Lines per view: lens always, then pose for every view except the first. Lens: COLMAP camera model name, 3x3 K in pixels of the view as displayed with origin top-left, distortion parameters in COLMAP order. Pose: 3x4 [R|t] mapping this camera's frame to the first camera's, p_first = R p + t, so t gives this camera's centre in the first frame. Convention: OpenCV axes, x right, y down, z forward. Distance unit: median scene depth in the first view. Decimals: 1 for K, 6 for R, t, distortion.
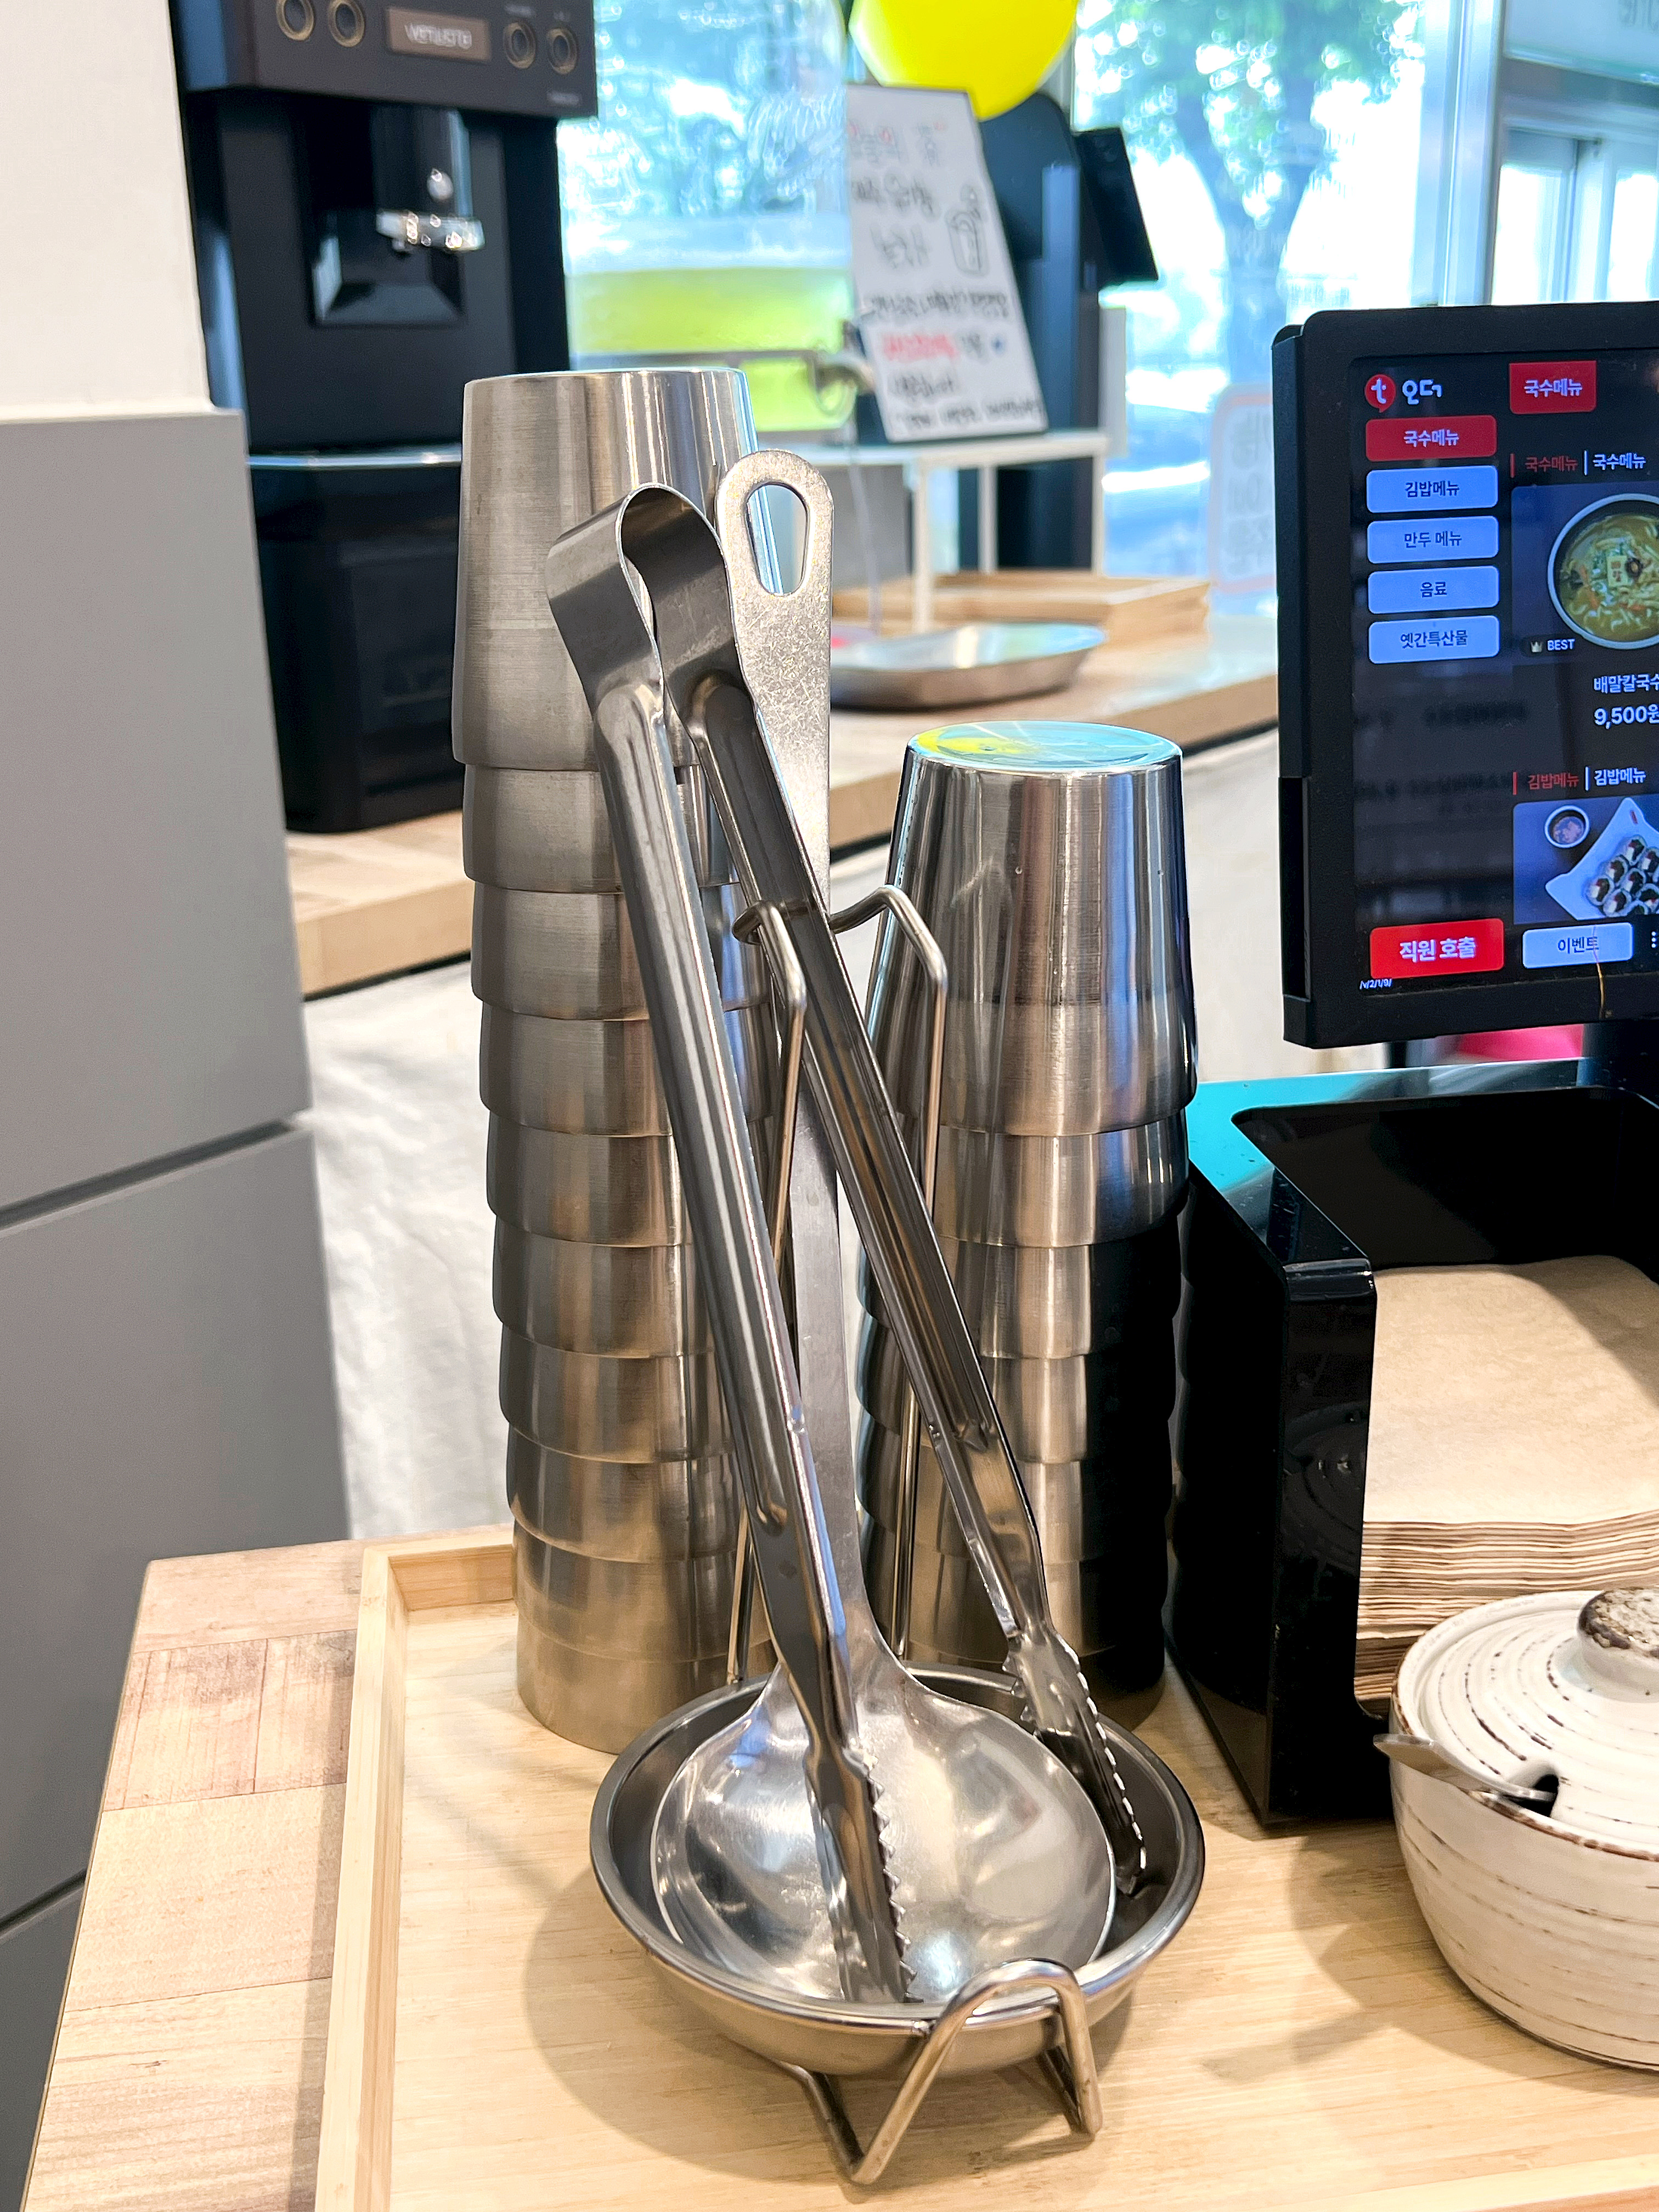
lens RADIAL K [[2439.5, 0, 813.9], [0, 2439.5, 1103.5], [0, 0, 1]] dist [0.045494, 0.000000]
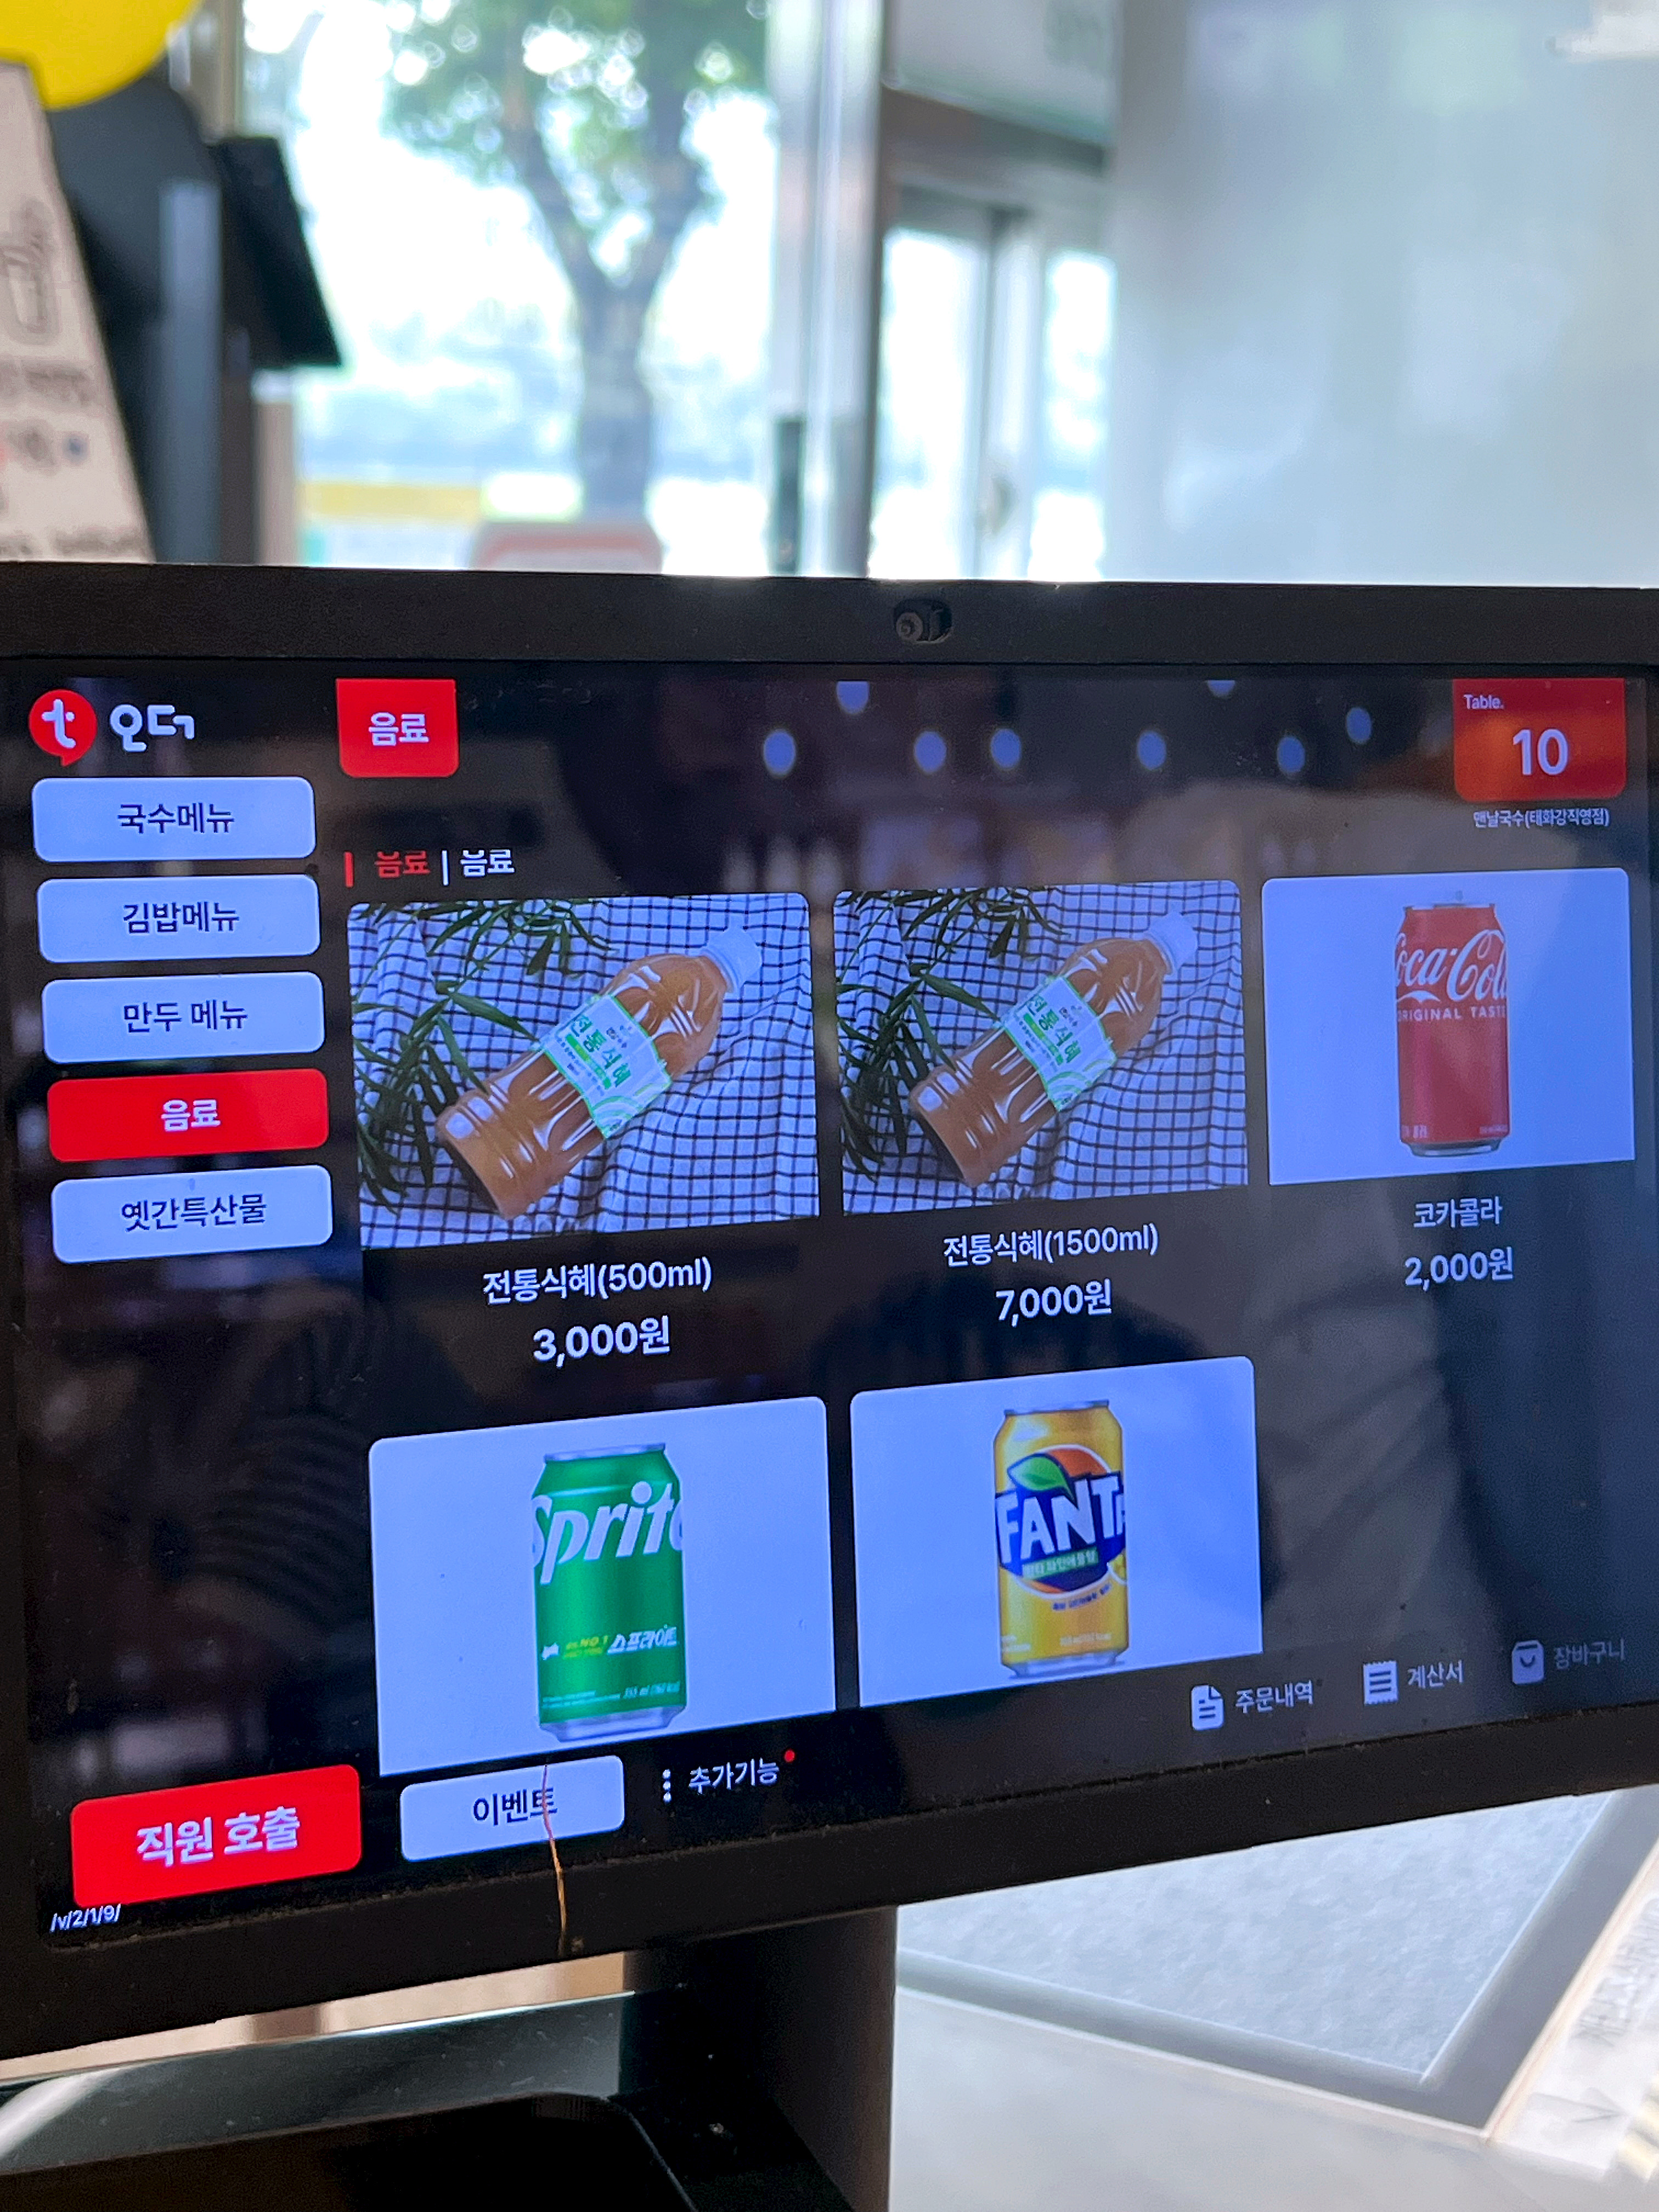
lens RADIAL K [[3572.3, 0, 874.1], [0, 3572.3, 1090.0], [0, 0, 1]] dist [0.093222, 0.000000]
pose [[0.970273, 0.012678, 0.241680, 0.203982], [0.015823, 0.993167, -0.115622, -0.124047], [-0.241495, 0.116009, 0.963443, 0.258739]]
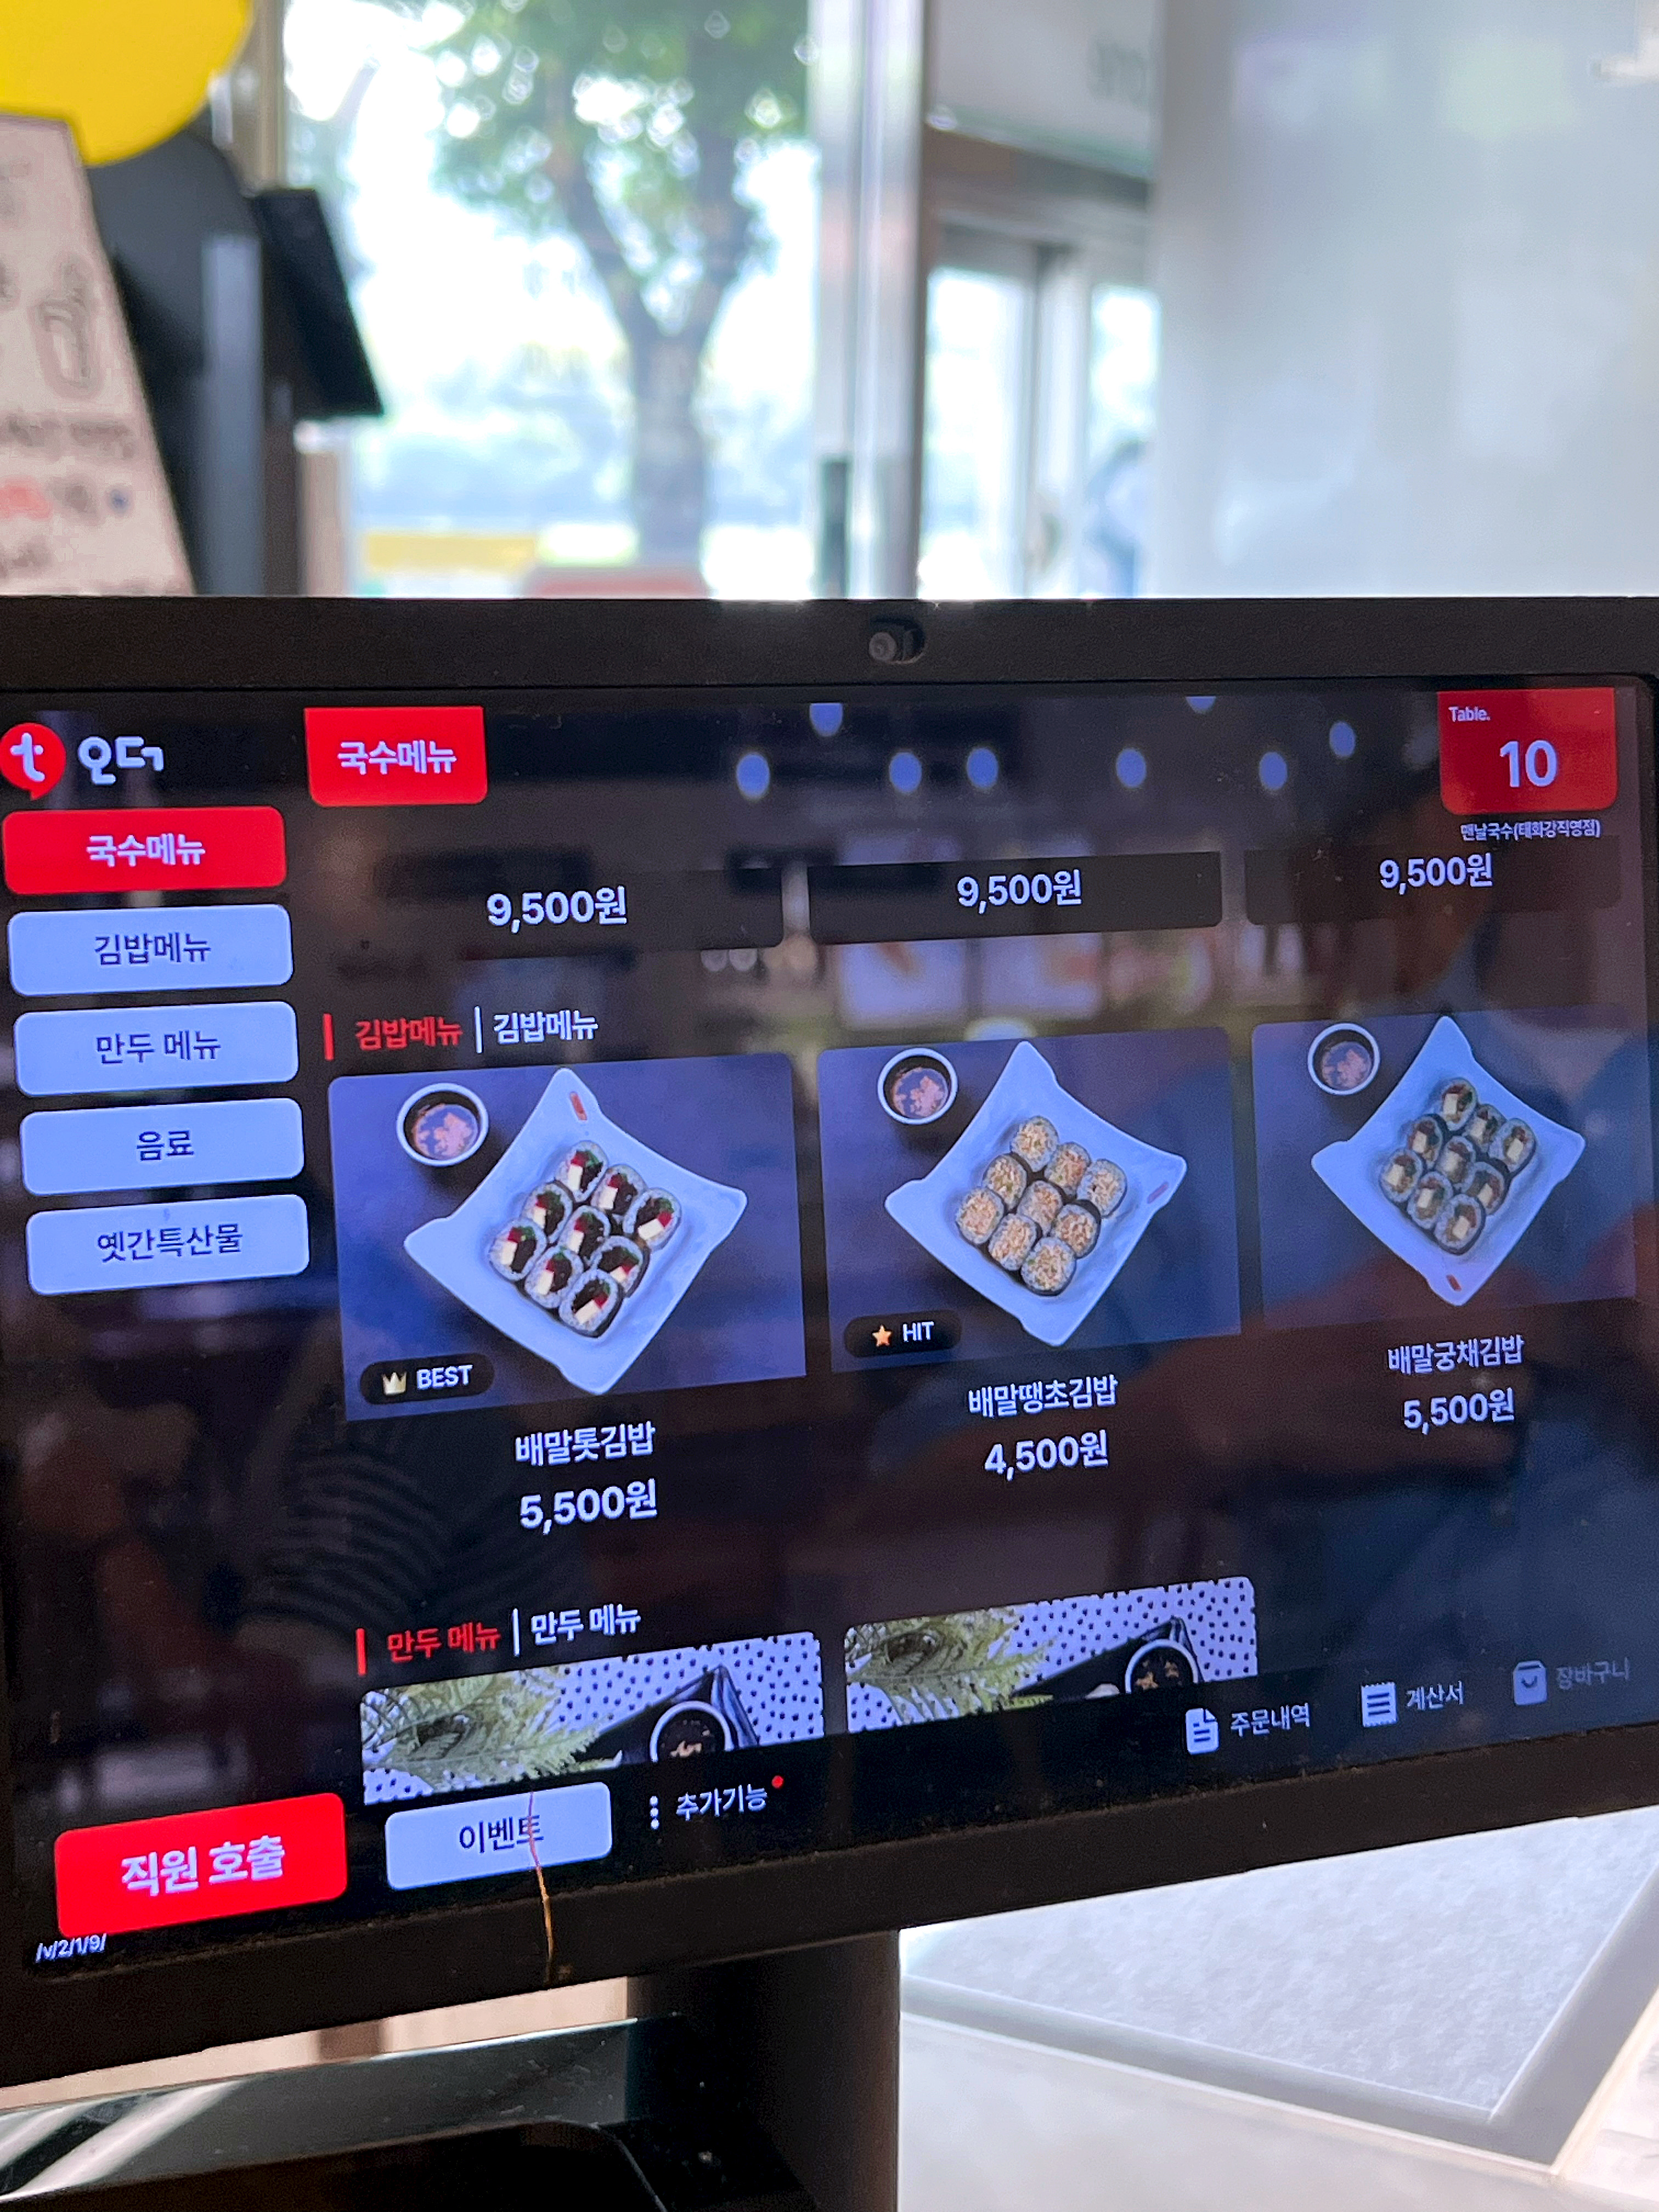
lens RADIAL K [[3572.3, 0, 833.7], [0, 3572.3, 1114.7], [0, 0, 1]] dist [0.093222, 0.000000]
pose [[0.976998, 0.000015, 0.213247, 0.221966], [0.026376, 0.992313, -0.120913, -0.119981], [-0.211609, 0.123757, 0.969487, 0.257281]]
